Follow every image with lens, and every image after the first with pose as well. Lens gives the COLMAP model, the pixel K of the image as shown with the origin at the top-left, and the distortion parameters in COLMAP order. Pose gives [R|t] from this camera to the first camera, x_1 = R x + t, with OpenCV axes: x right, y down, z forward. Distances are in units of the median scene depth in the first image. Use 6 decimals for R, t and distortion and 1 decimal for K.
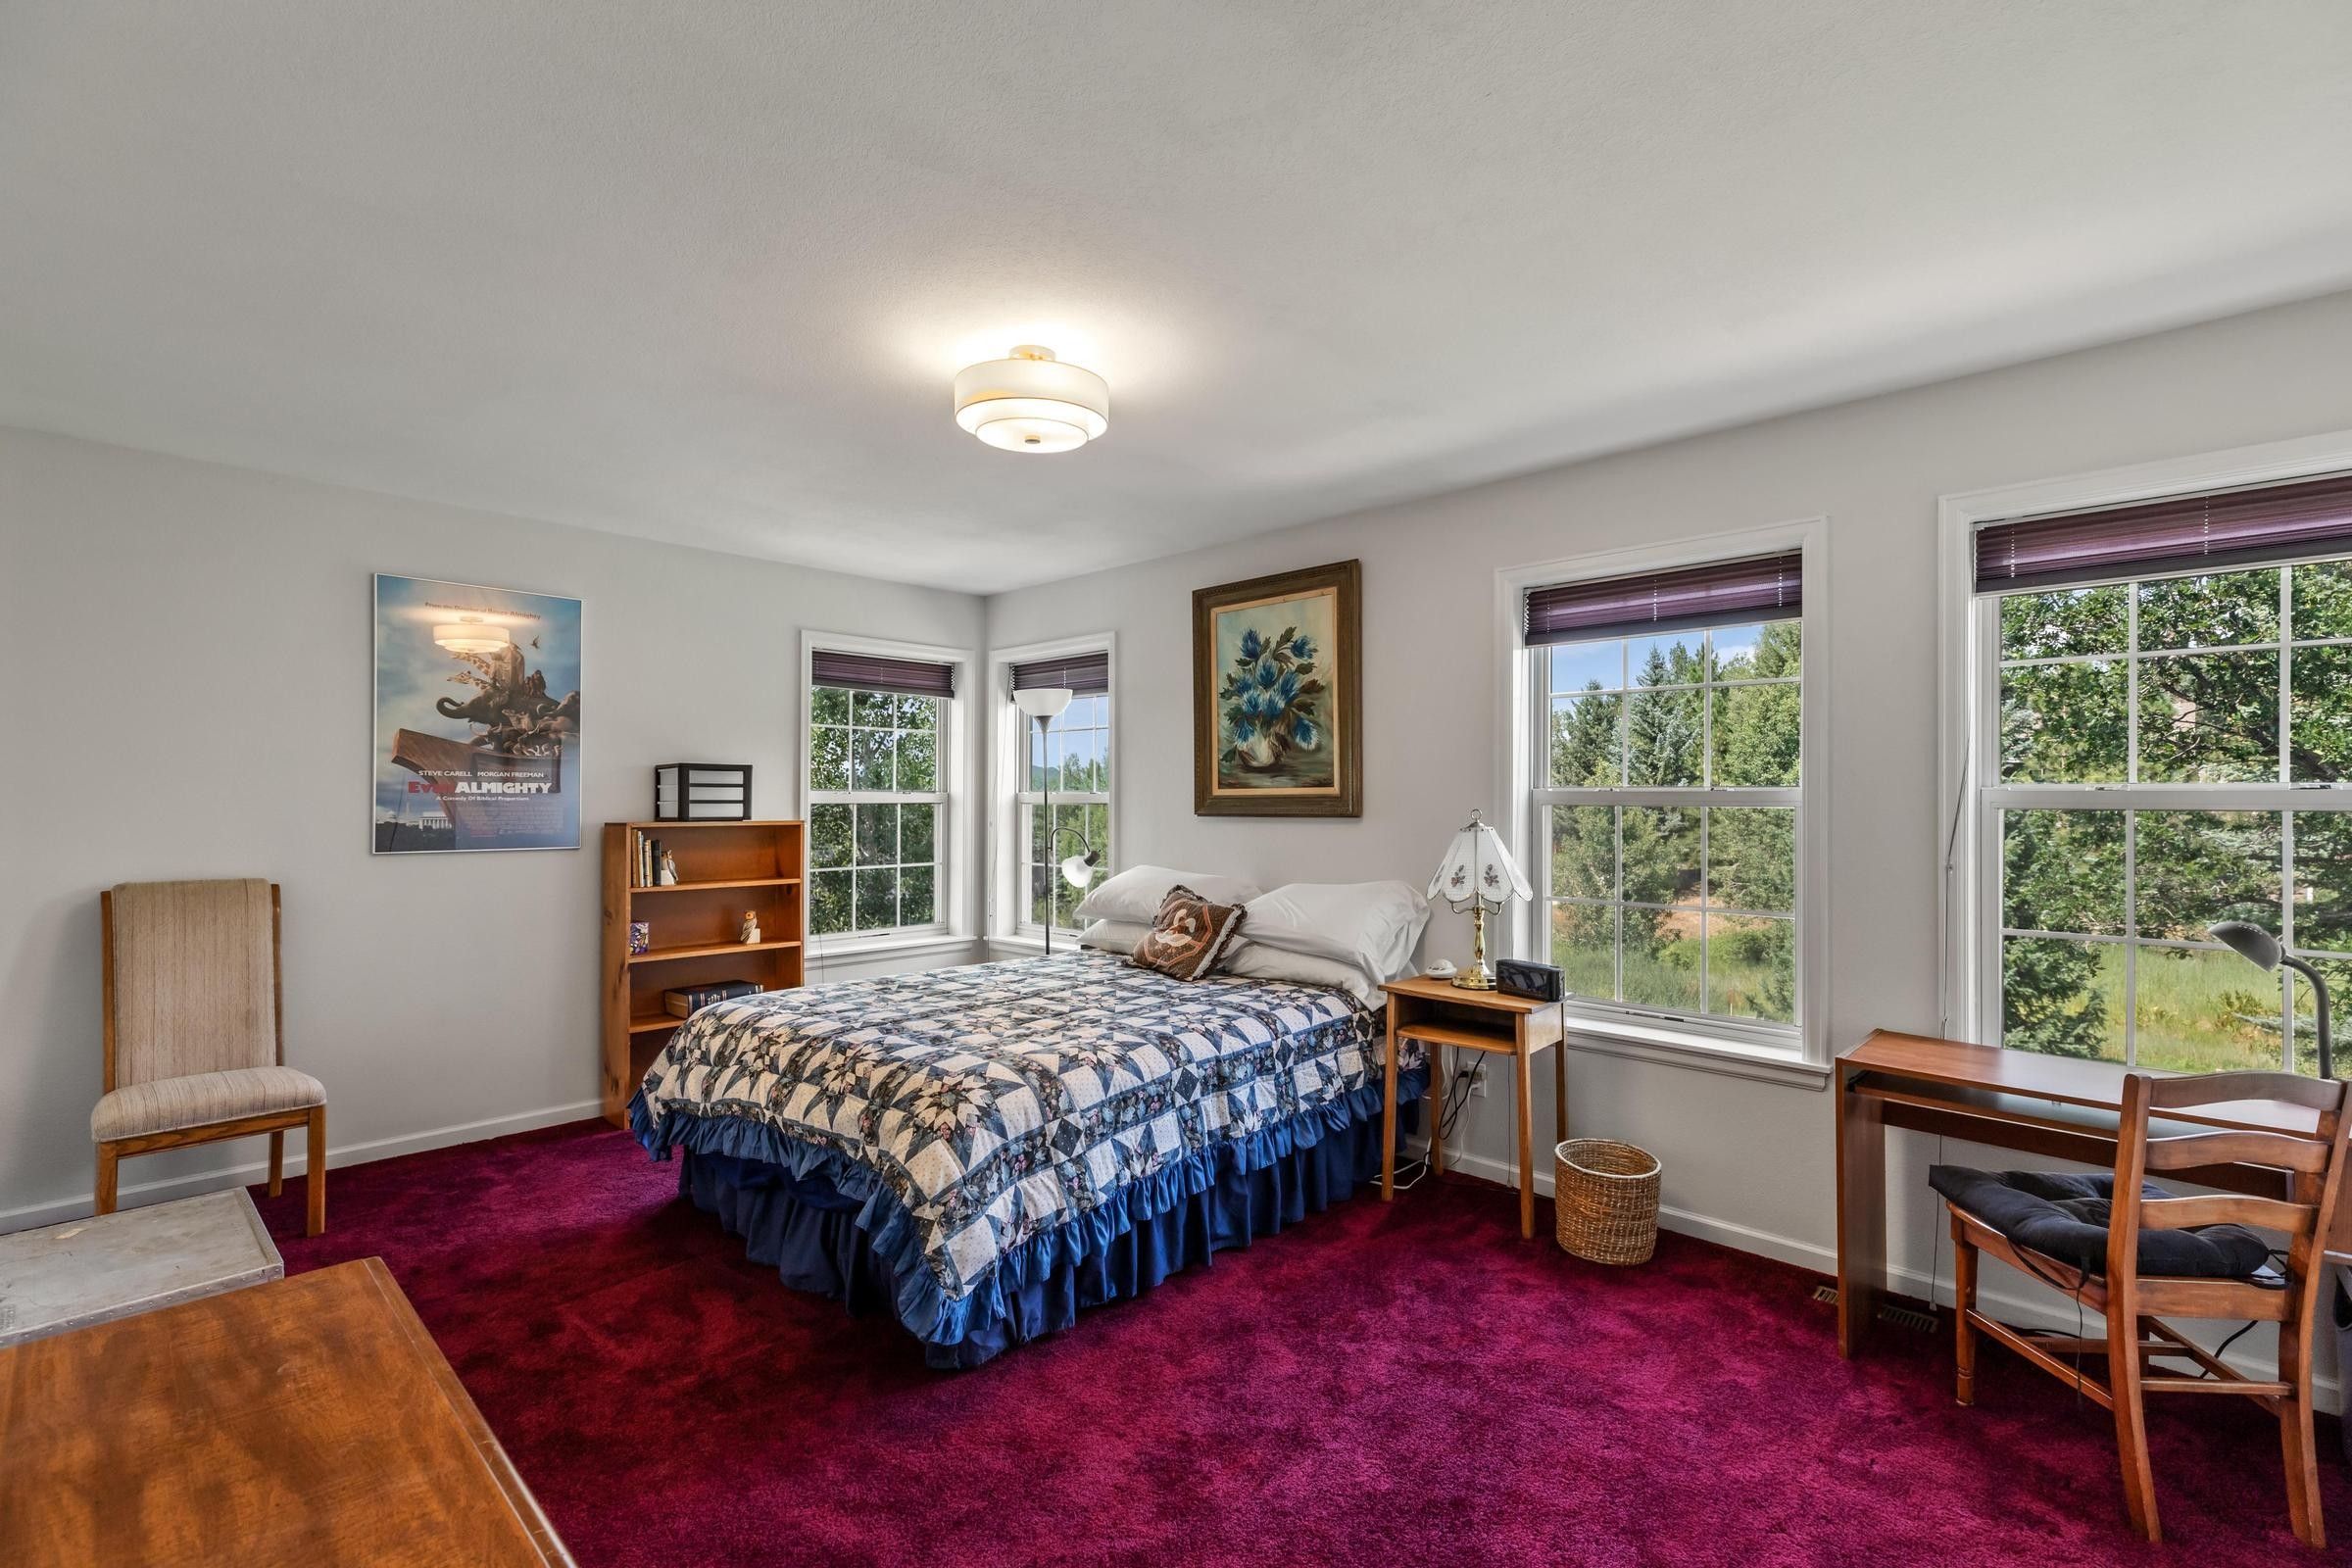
lens RADIAL K [[1041.1, 0, 1149.4], [0, 1041.1, 784.3], [0, 0, 1]] dist [-0.000817, 0.000137]
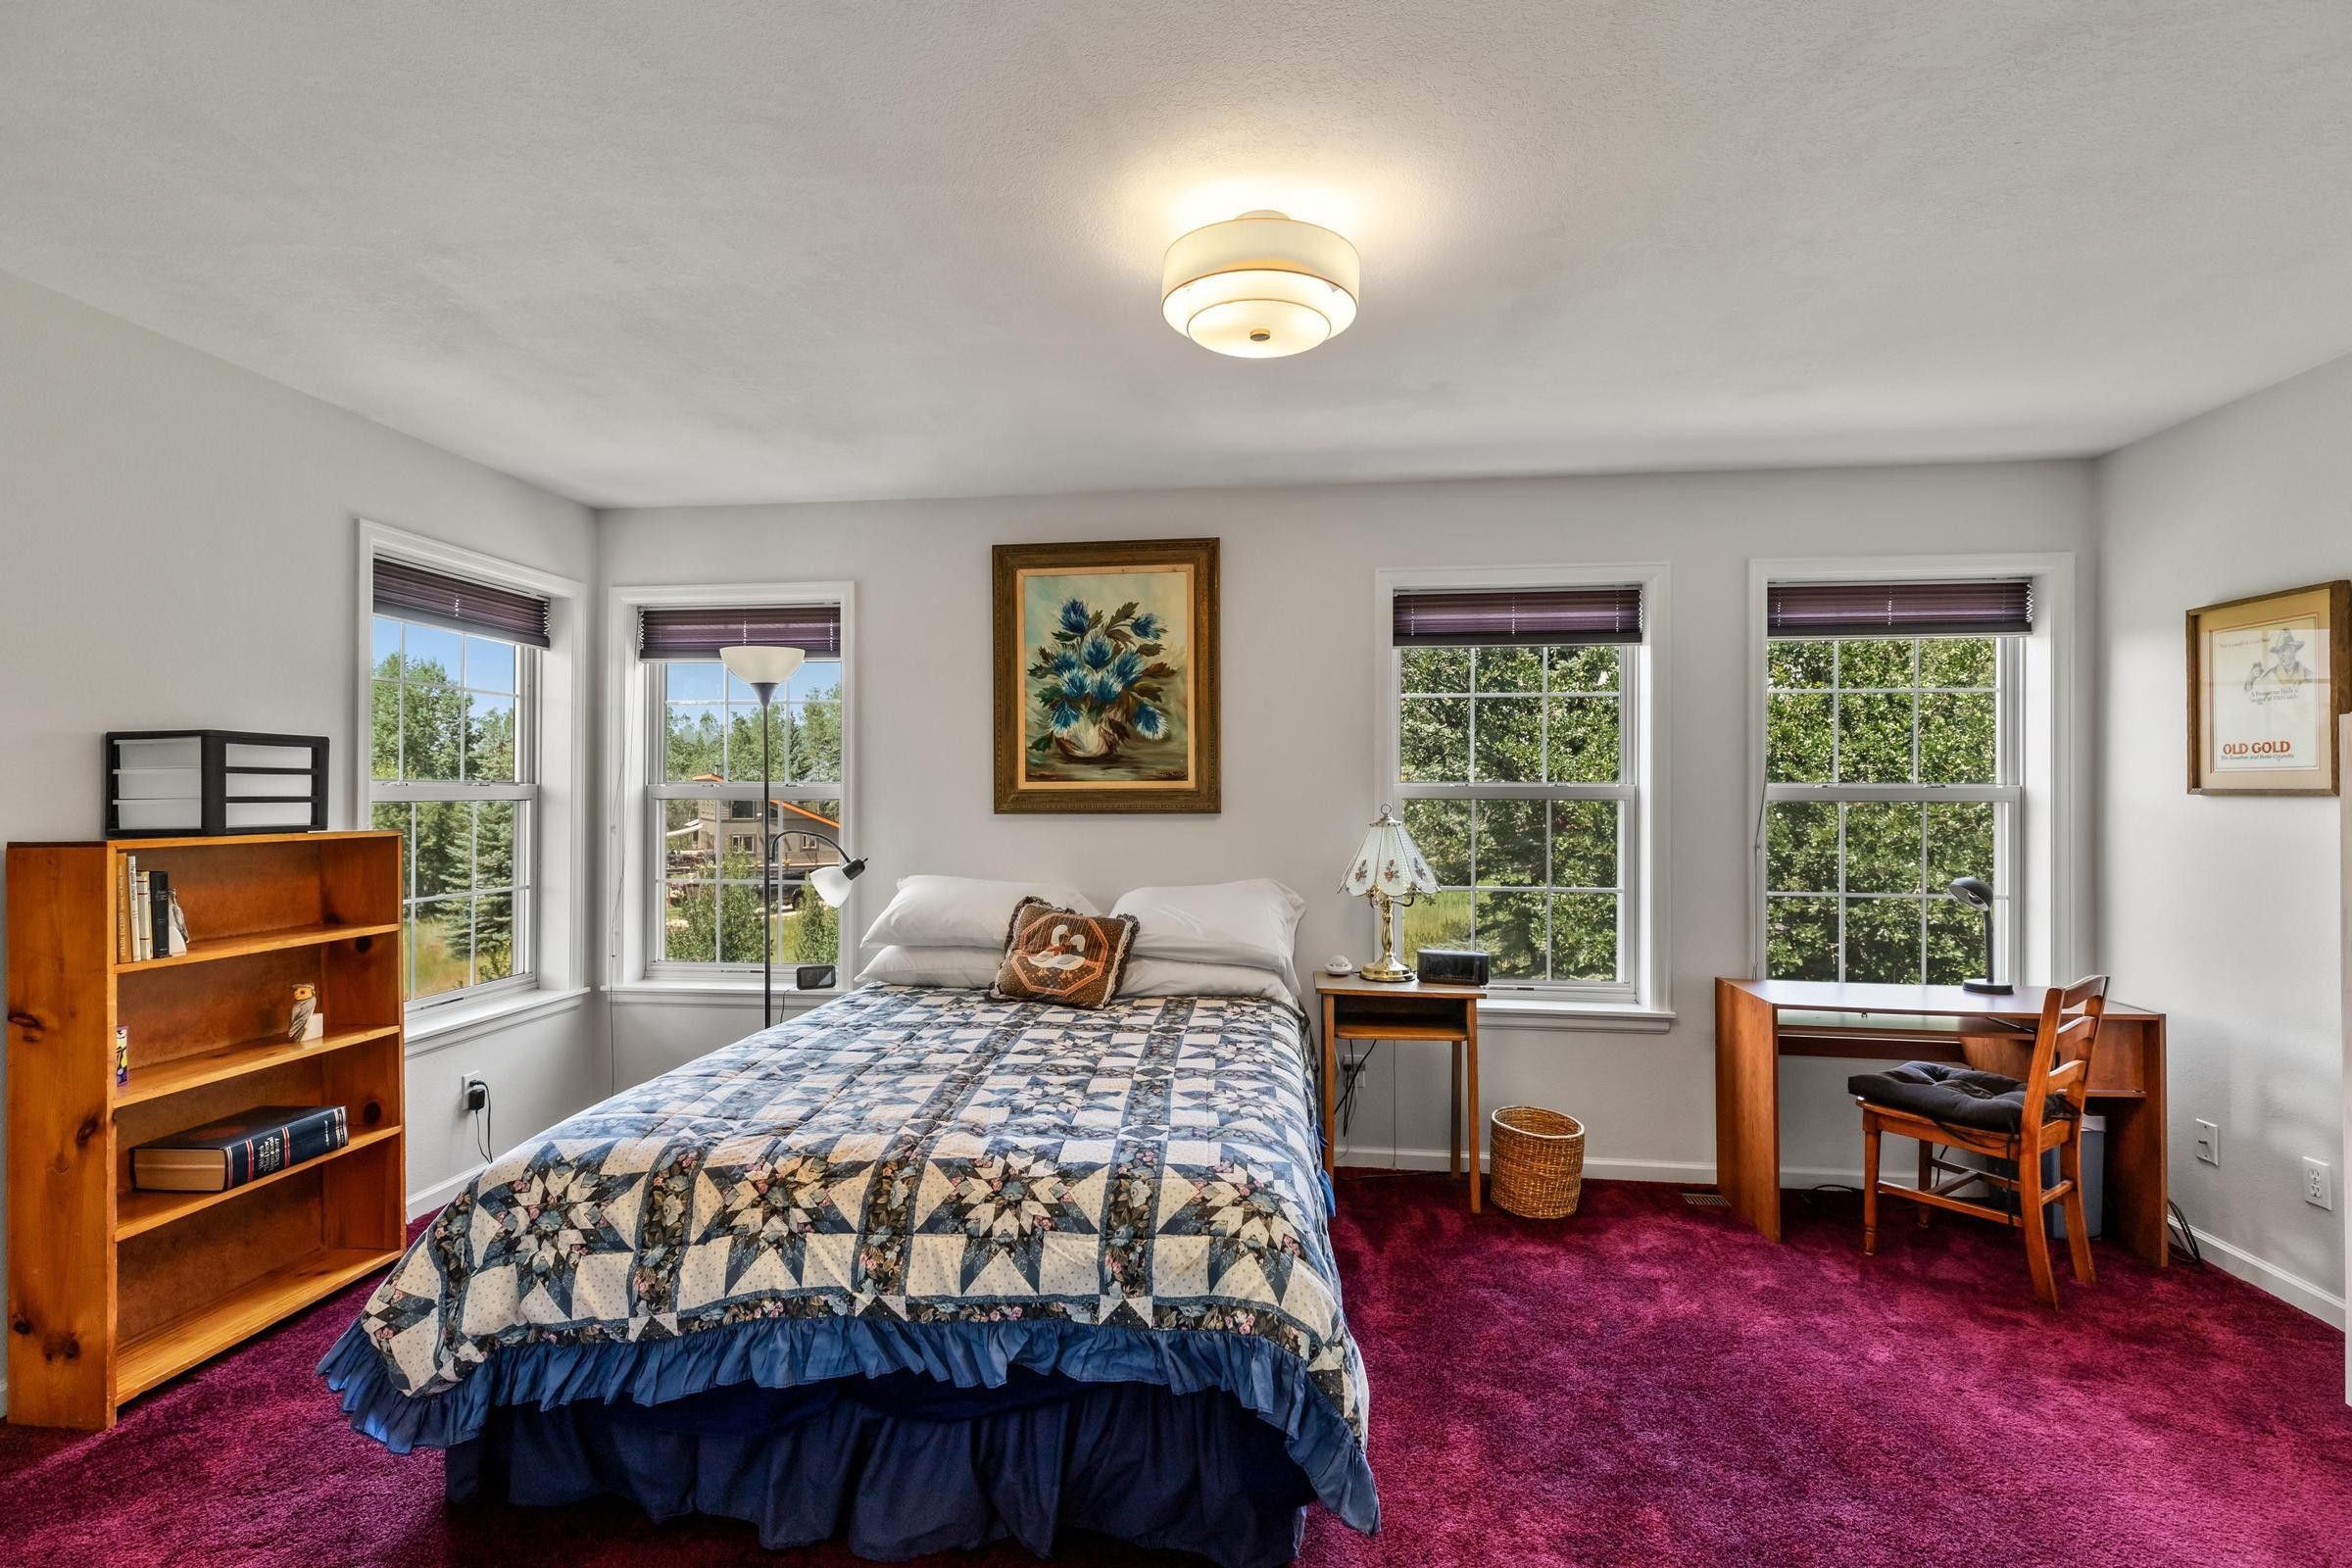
lens RADIAL K [[1073.6, 0, 1149.4], [0, 1073.6, 784.1], [0, 0, 1]] dist [0.003870, 0.000351]
pose [[0.794899, 0.004022, 0.606728, -0.416987], [-0.009439, 0.999939, 0.005737, 0.000463], [-0.606668, -0.010287, 0.794889, 0.255866]]
